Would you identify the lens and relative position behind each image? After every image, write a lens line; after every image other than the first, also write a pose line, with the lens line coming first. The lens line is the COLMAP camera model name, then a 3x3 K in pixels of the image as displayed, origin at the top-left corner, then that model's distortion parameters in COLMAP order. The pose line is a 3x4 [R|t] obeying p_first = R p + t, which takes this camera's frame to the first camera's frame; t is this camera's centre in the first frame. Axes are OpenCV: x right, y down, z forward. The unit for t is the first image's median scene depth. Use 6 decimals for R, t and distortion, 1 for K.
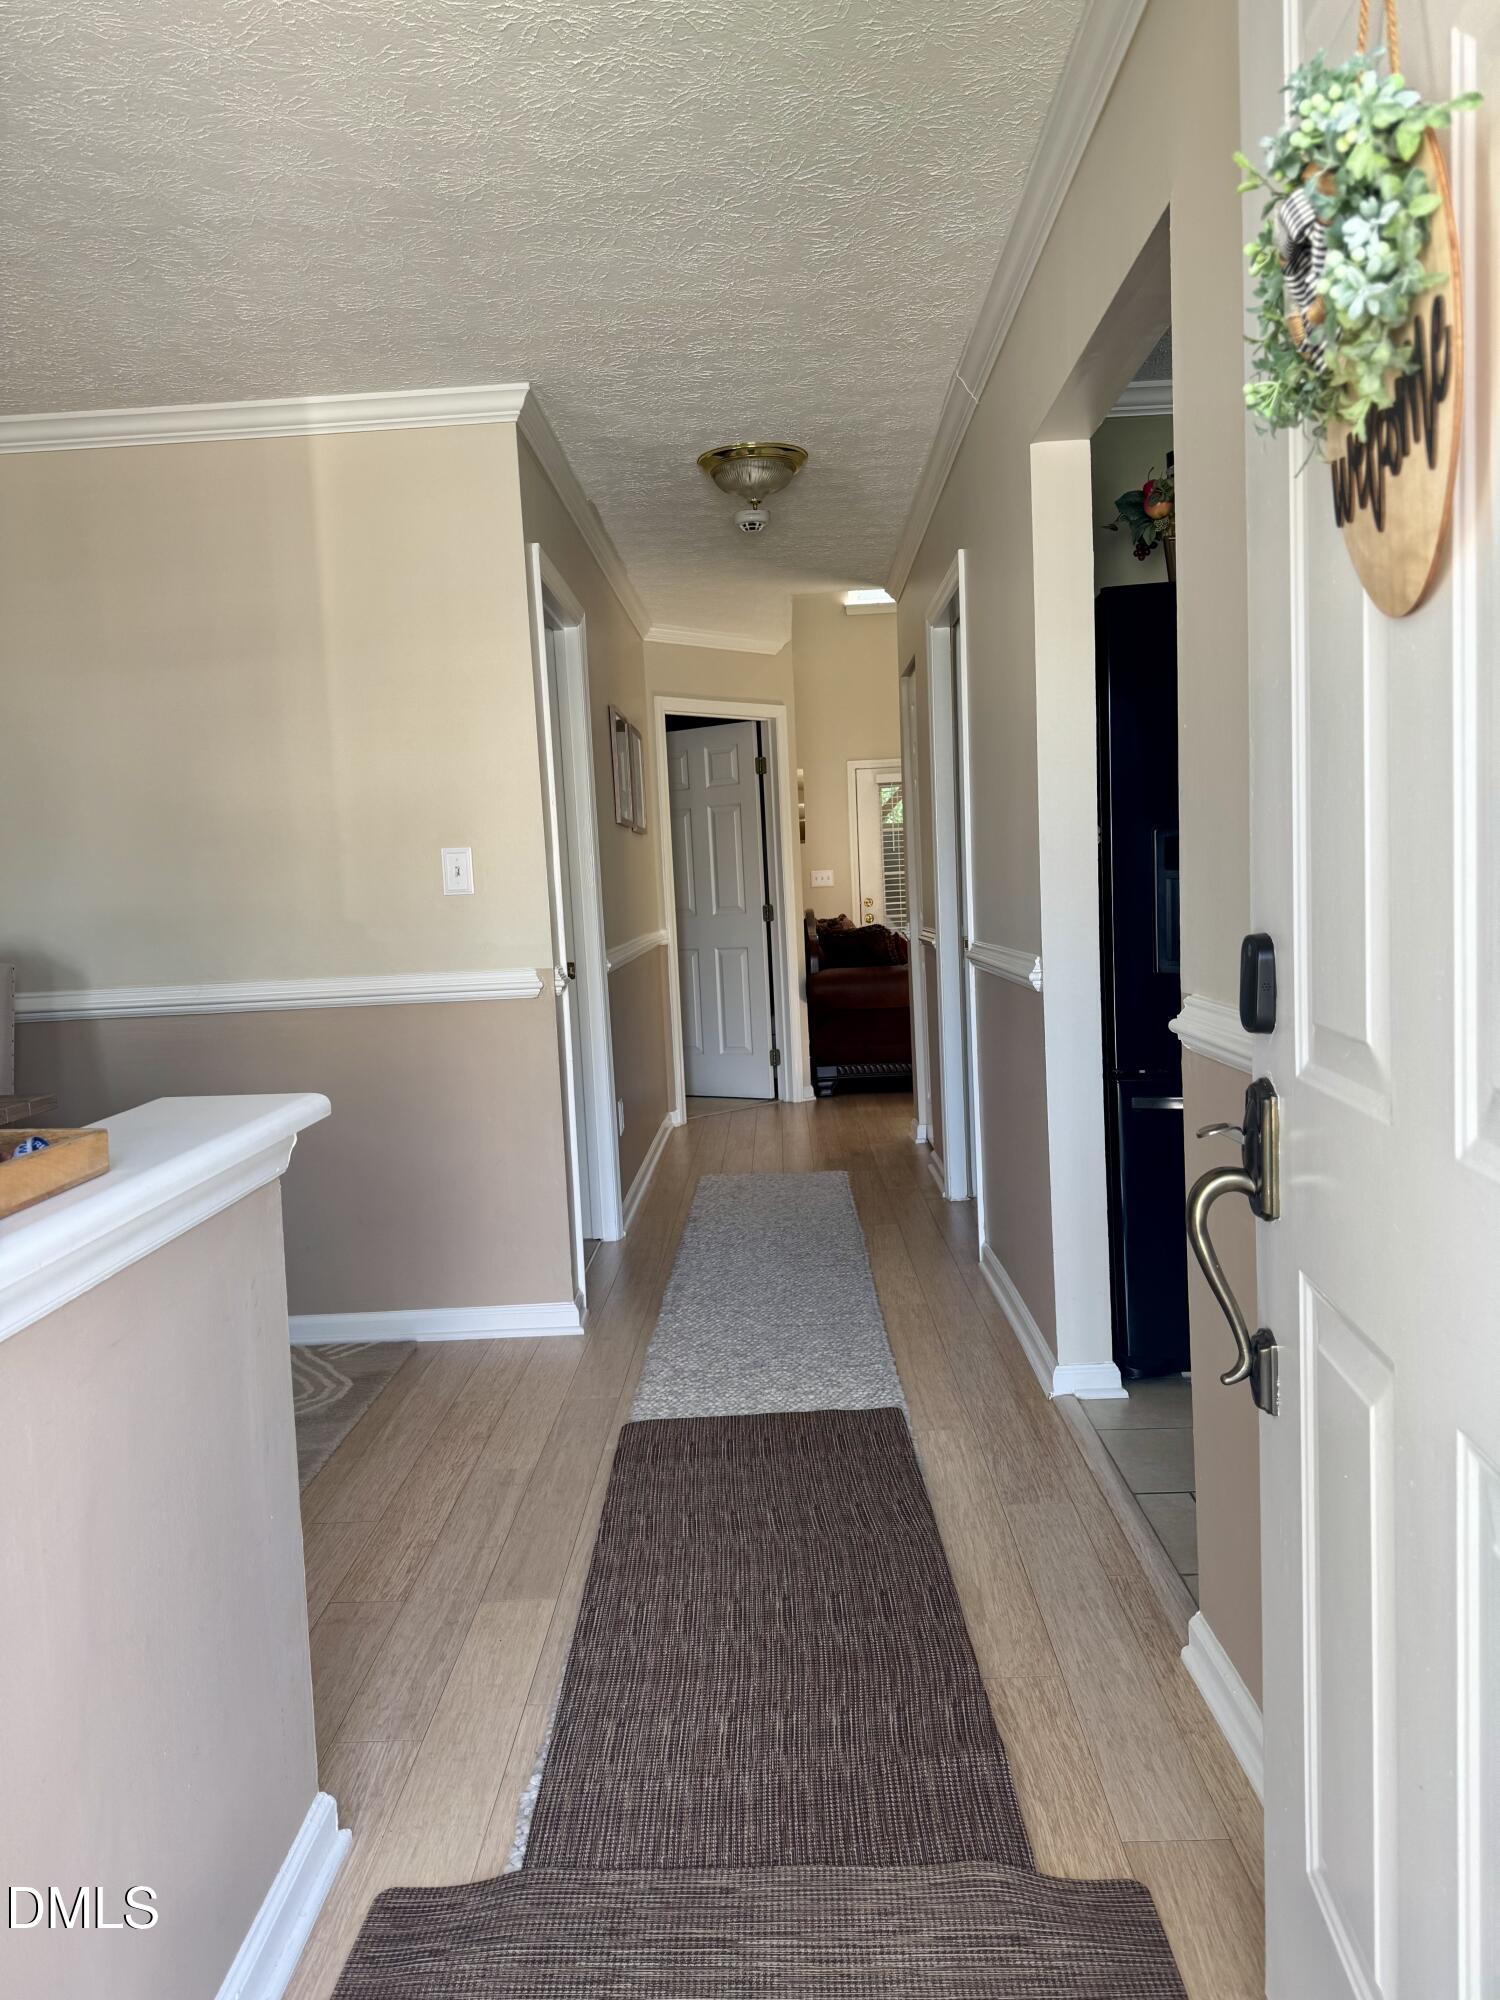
lens RADIAL K [[1397.9, 0, 750.0], [0, 1397.9, 1000.0], [0, 0, 1]] dist [0.080957, -0.117820]
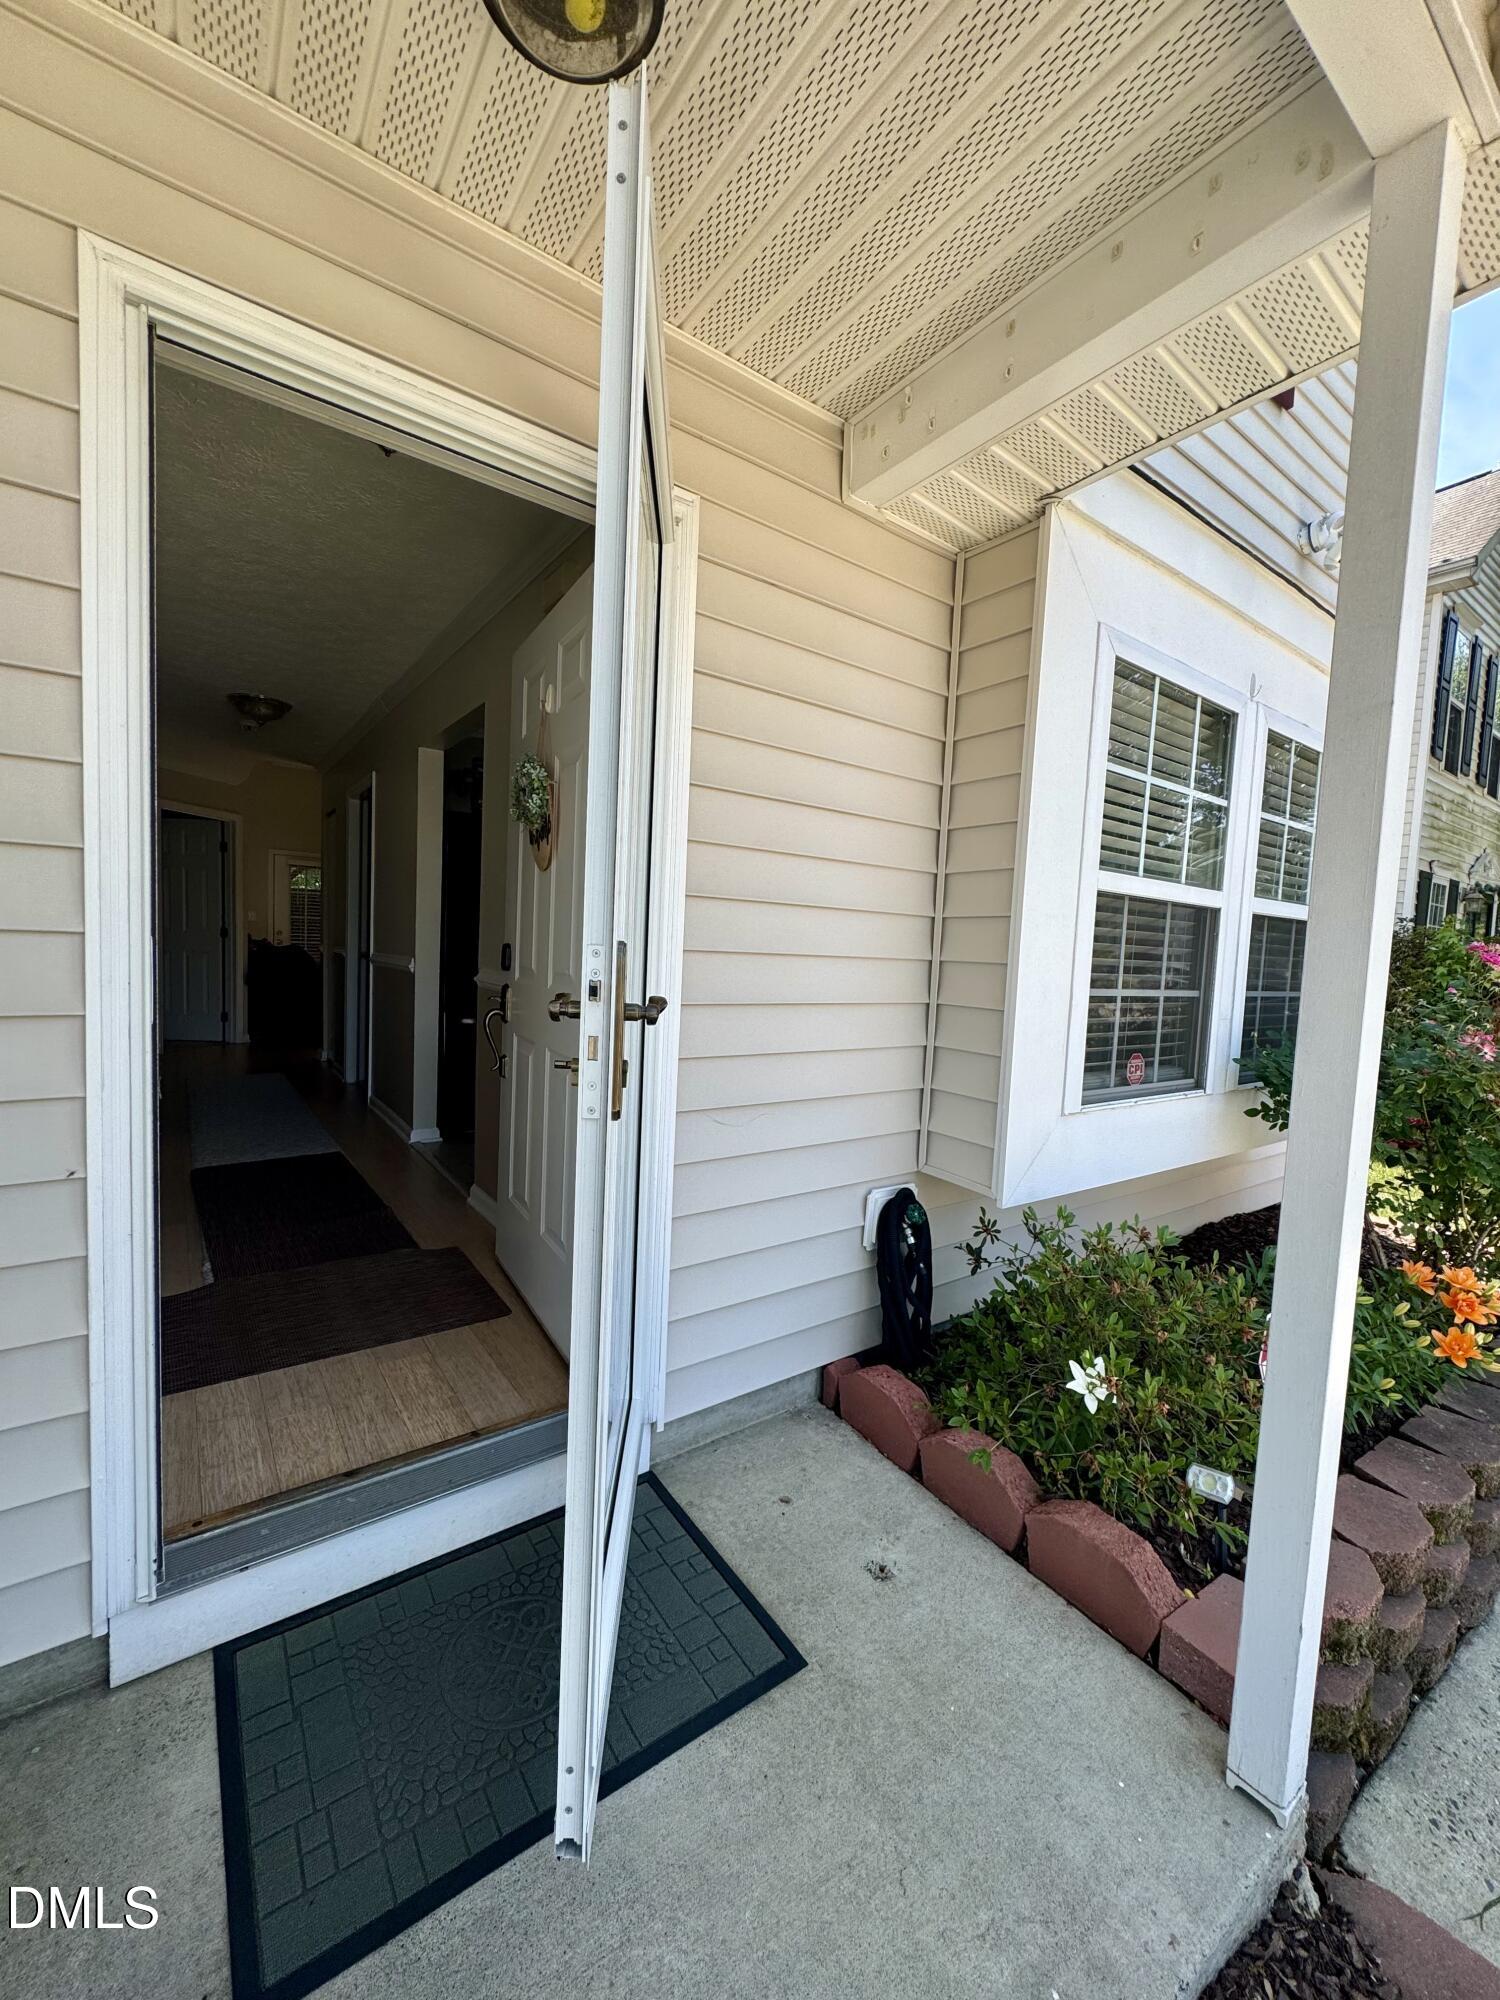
lens RADIAL K [[802.6, 0, 750.0], [0, 802.6, 1000.0], [0, 0, 1]] dist [-0.002124, -0.000080]
pose [[0.793614, 0.040490, 0.607072, -0.138025], [-0.033270, 0.999178, -0.023149, 0.043952], [-0.607511, -0.001826, 0.794309, -0.360548]]
